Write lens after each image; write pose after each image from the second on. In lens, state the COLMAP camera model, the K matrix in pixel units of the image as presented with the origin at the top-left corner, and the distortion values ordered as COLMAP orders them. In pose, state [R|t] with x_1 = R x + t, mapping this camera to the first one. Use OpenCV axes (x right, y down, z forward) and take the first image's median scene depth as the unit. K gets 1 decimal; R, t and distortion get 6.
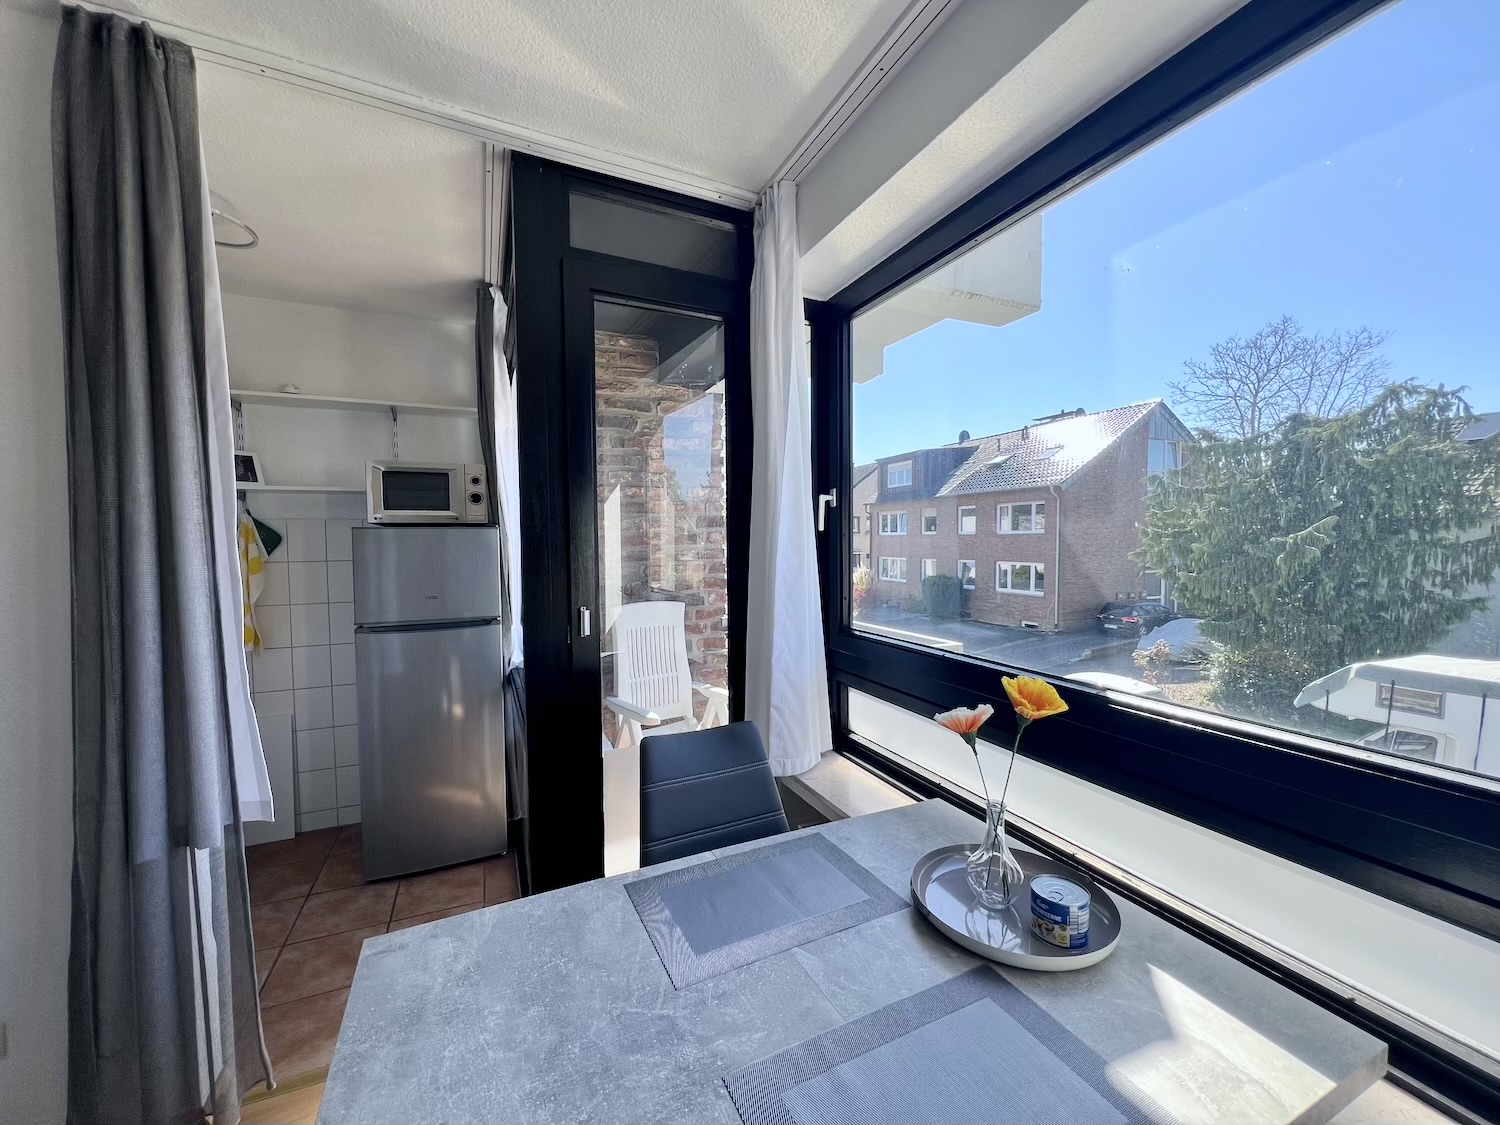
lens RADIAL K [[597.1, 0, 752.3], [0, 597.1, 563.7], [0, 0, 1]] dist [0.000384, 0.000169]
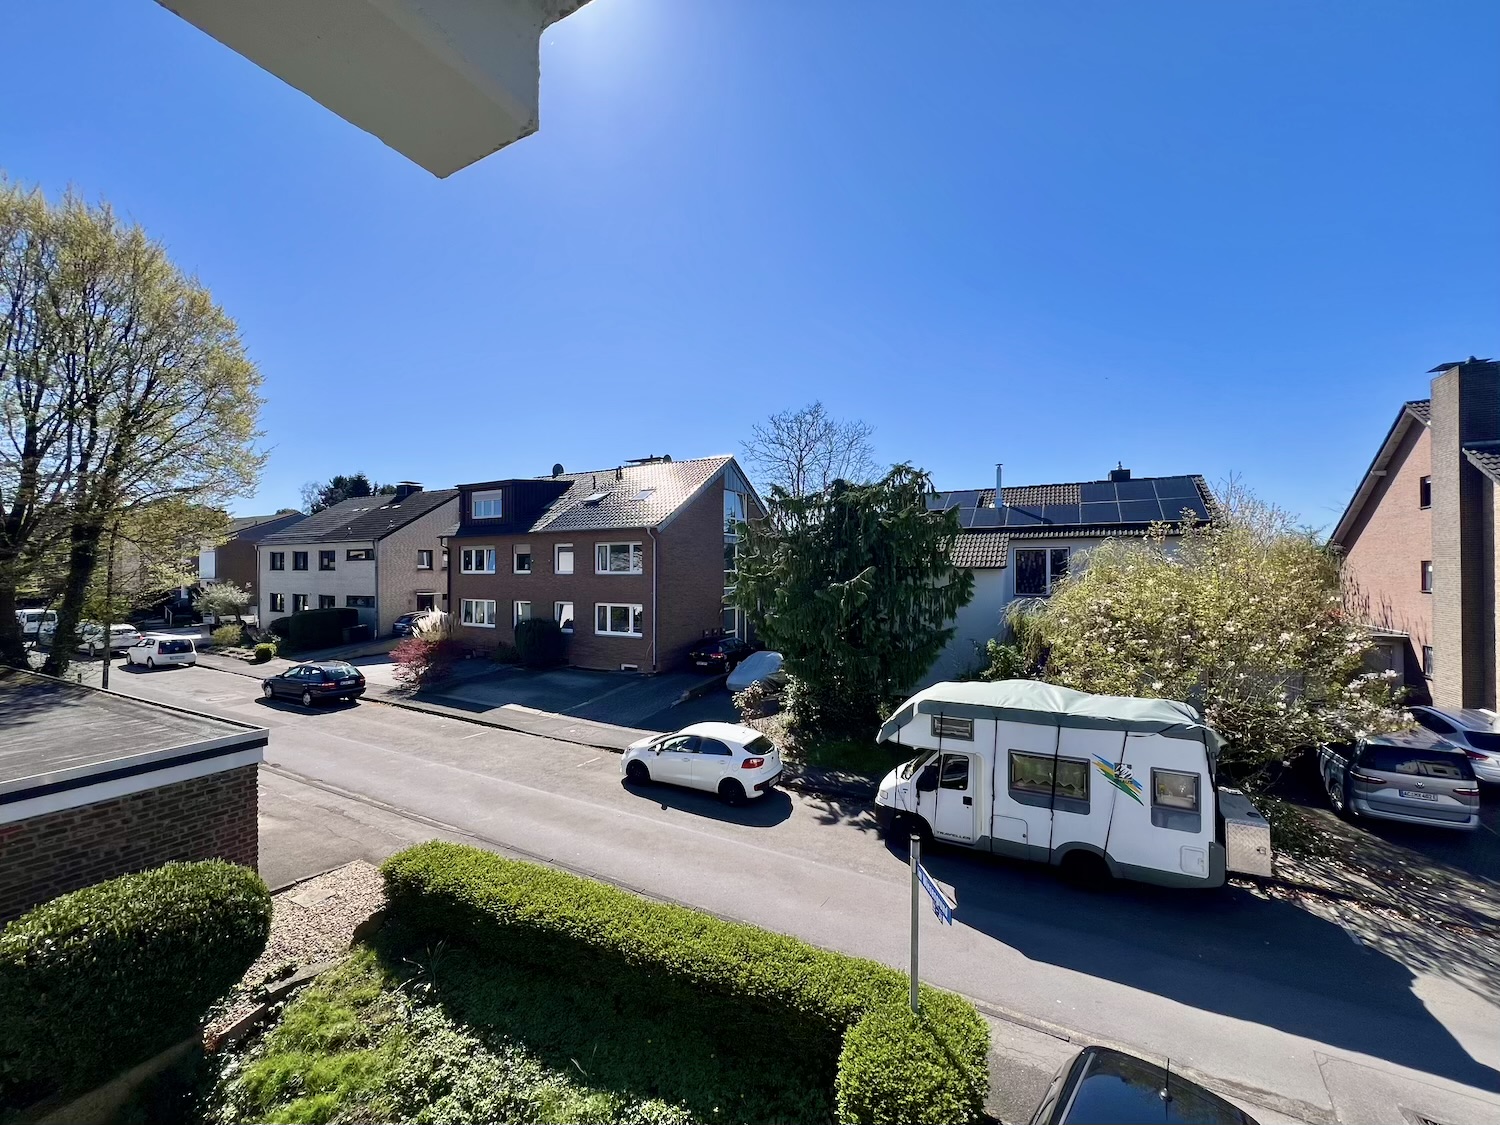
lens RADIAL K [[600.7, 0, 751.6], [0, 600.7, 567.2], [0, 0, 1]] dist [-0.000367, 0.000334]
pose [[0.788690, 0.009856, 0.614712, 0.026301], [0.021256, 0.998837, -0.043287, -0.023224], [-0.614423, 0.047206, 0.787563, 0.147726]]
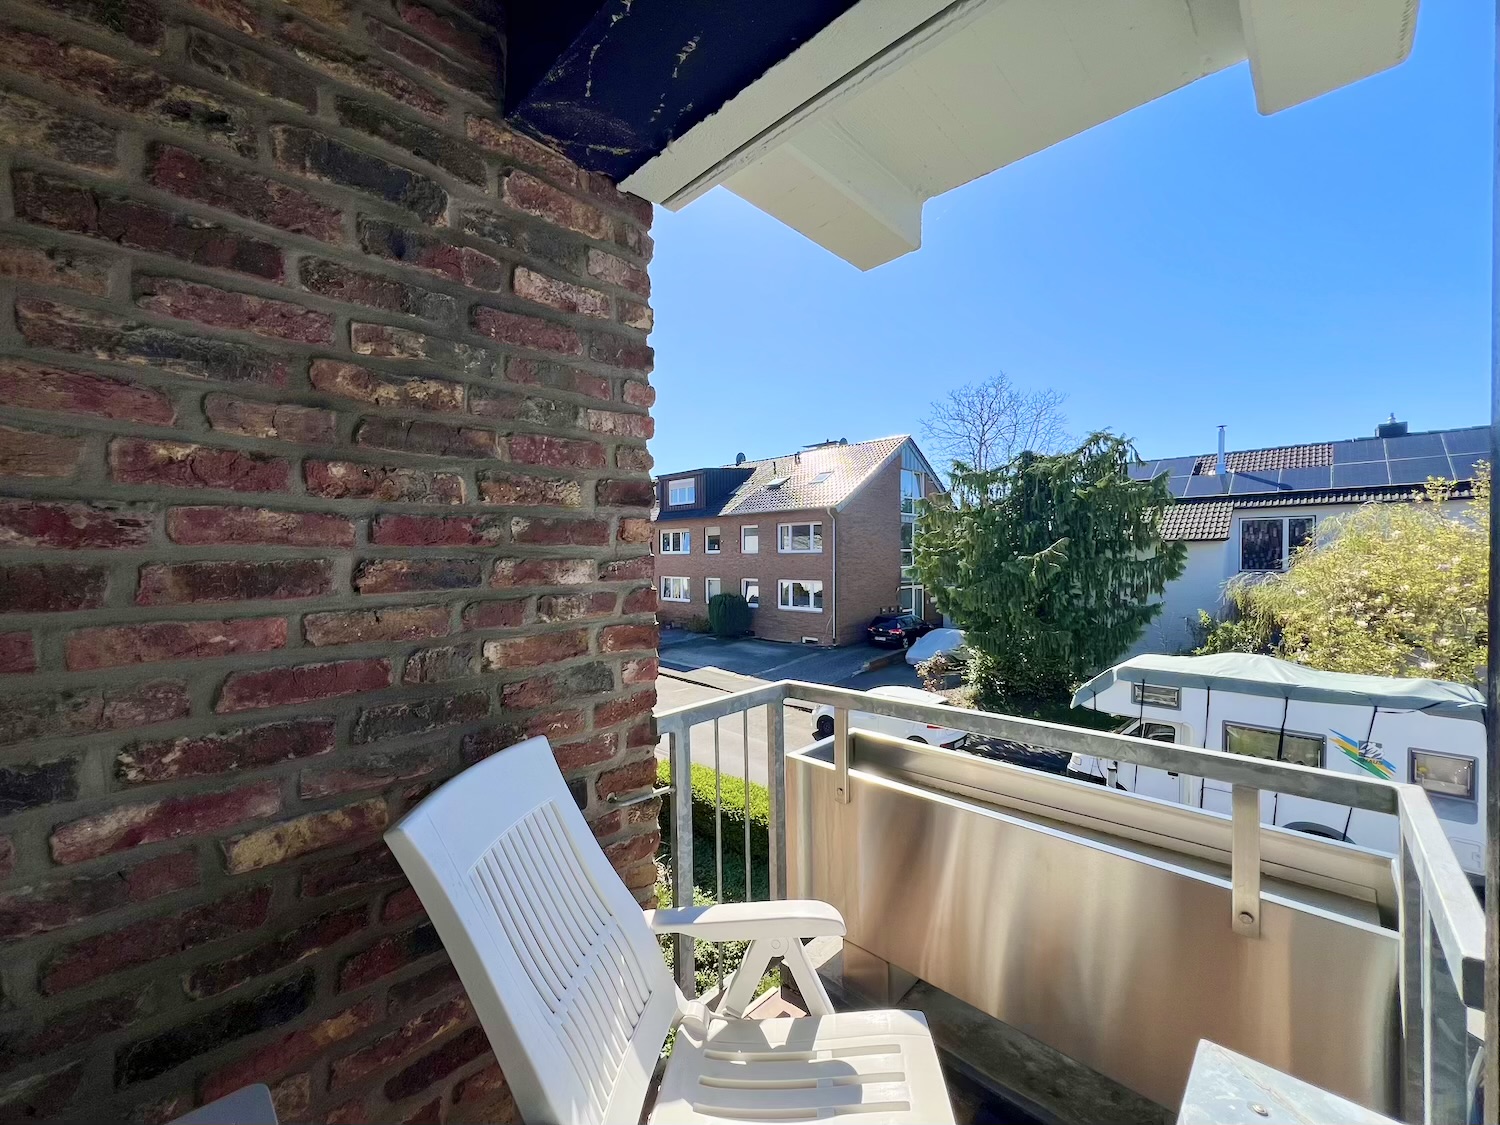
lens RADIAL K [[598.3, 0, 750.7], [0, 598.3, 567.0], [0, 0, 1]] dist [-0.000911, 0.000249]
pose [[0.928226, -0.003004, 0.372006, -0.027726], [0.013229, 0.999602, -0.024937, -0.001034], [-0.371783, 0.028068, 0.927895, 0.107502]]
